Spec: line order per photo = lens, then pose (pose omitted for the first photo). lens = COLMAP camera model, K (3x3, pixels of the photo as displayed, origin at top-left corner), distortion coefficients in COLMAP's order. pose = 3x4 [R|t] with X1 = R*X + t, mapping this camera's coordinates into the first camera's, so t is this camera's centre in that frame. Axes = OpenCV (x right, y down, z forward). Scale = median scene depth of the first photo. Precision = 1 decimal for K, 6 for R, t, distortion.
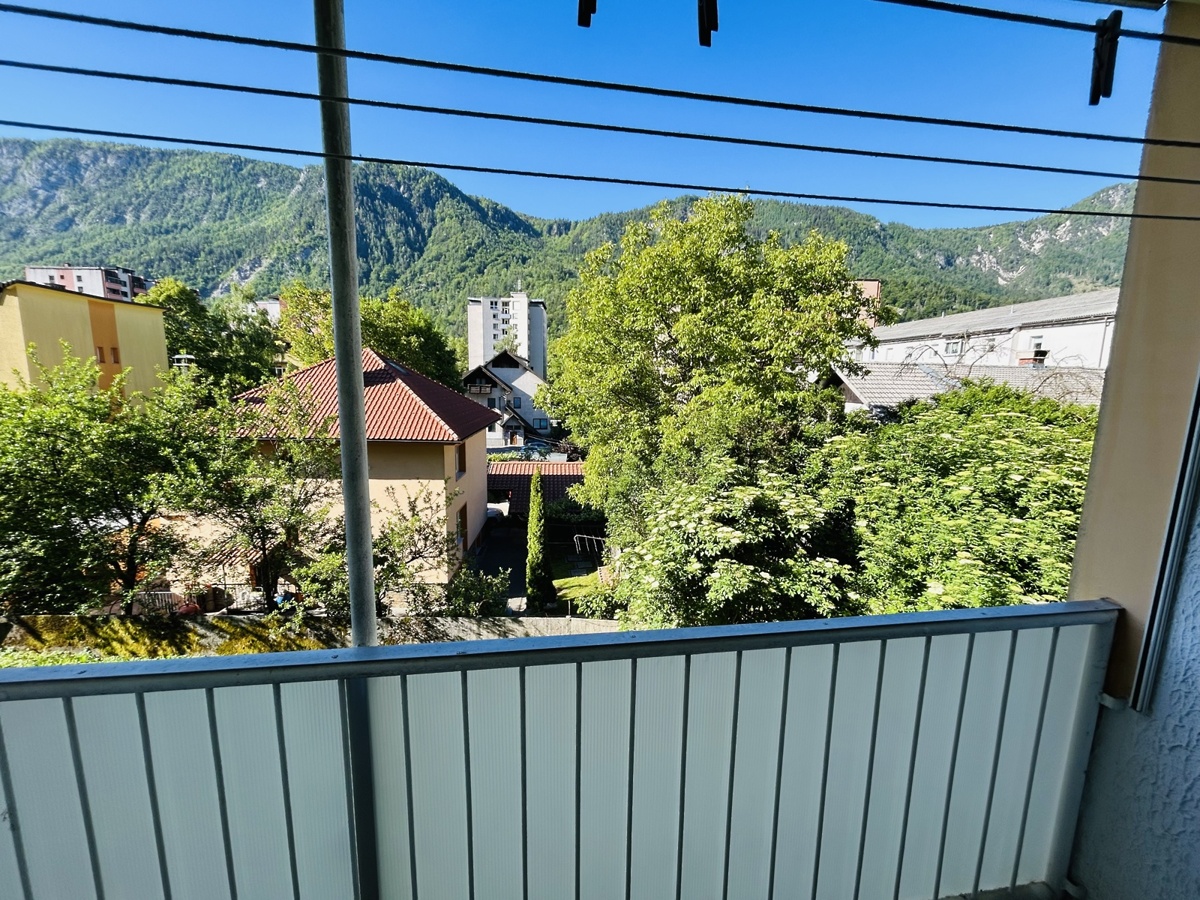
lens RADIAL K [[484.8, 0, 599.0], [0, 484.8, 450.0], [0, 0, 1]] dist [-0.003971, 0.002537]
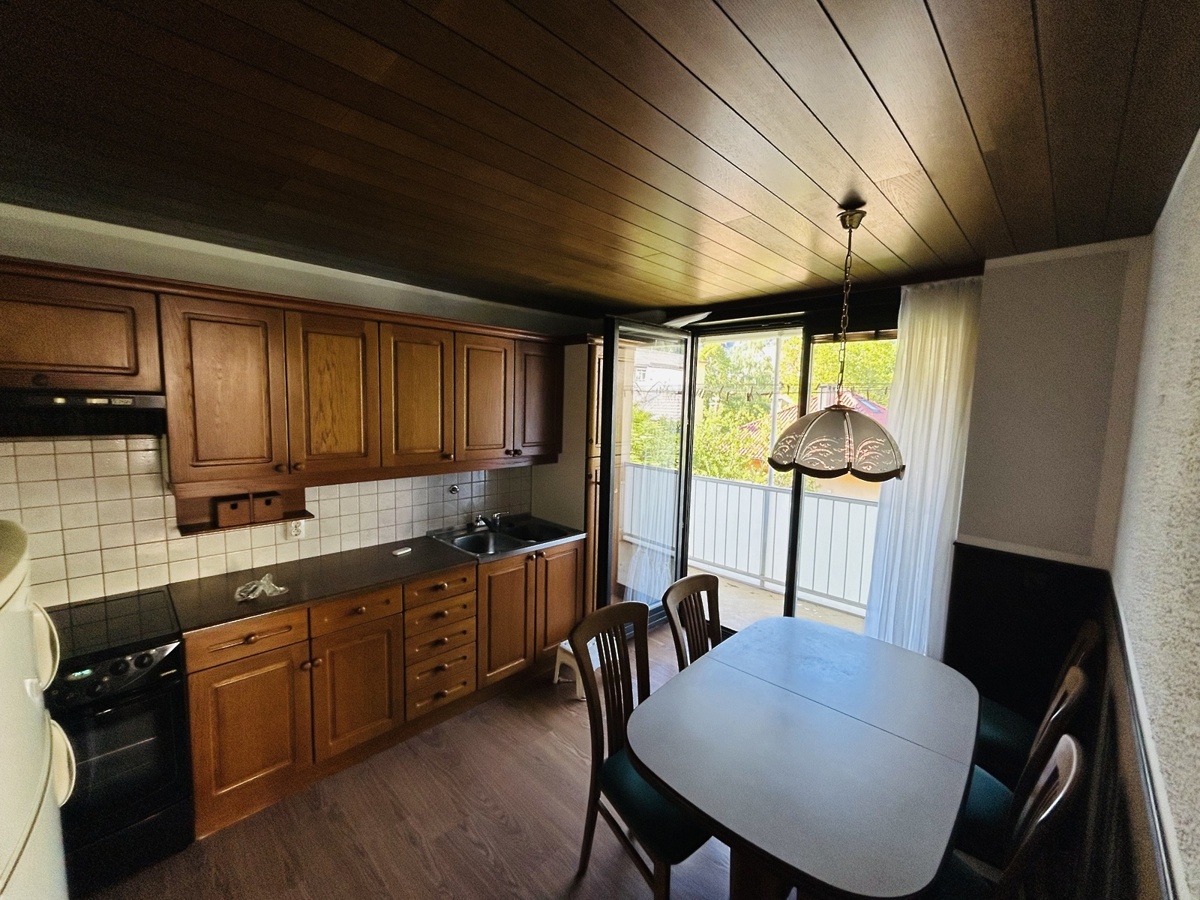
lens RADIAL K [[484.8, 0, 599.0], [0, 484.8, 450.0], [0, 0, 1]] dist [-0.003971, 0.002537]
pose [[0.603246, 0.078298, -0.793702, 0.183172], [-0.134844, 0.990855, -0.004740, 0.028252], [0.786073, 0.109885, 0.608288, -0.262634]]
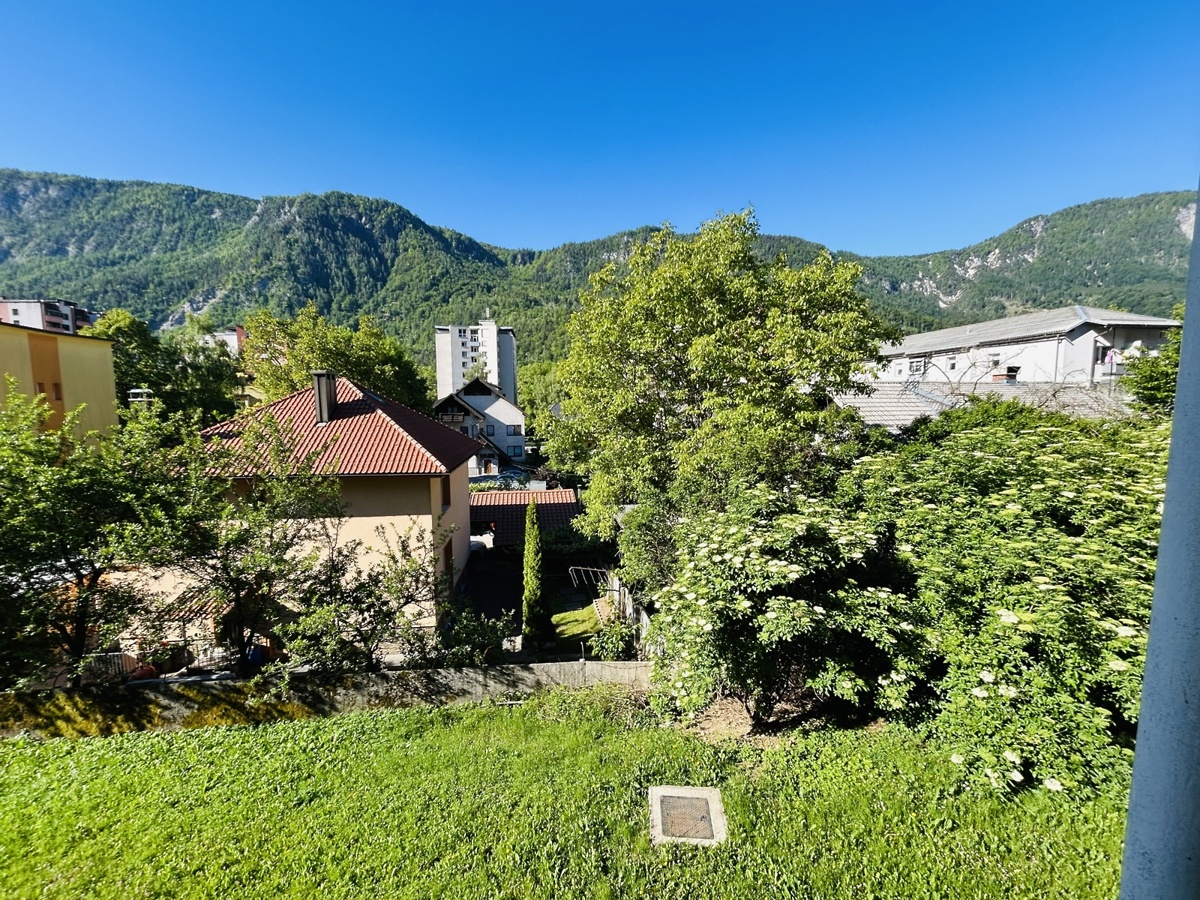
lens RADIAL K [[485.4, 0, 600.0], [0, 485.4, 450.0], [0, 0, 1]] dist [-0.001126, 0.000018]
pose [[0.997524, -0.030019, 0.063600, -0.079329], [0.033258, 0.998170, -0.050502, -0.008838], [-0.061968, 0.052492, 0.996697, 0.054862]]
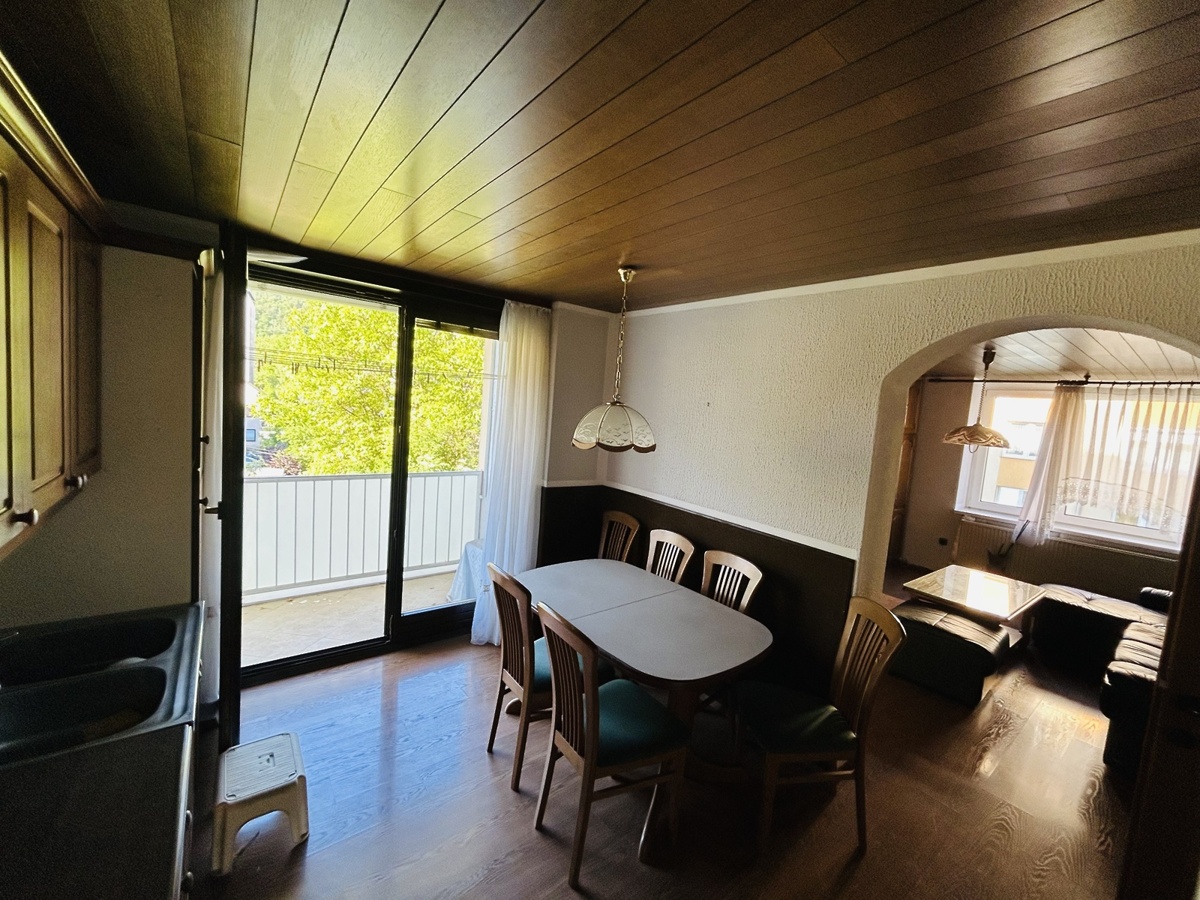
lens RADIAL K [[484.8, 0, 599.0], [0, 484.8, 450.0], [0, 0, 1]] dist [-0.003971, 0.002537]
pose [[0.870691, 0.004687, 0.491808, 0.007223], [0.011688, 0.999475, -0.030217, 0.031054], [-0.491692, 0.032058, 0.870179, -0.294412]]
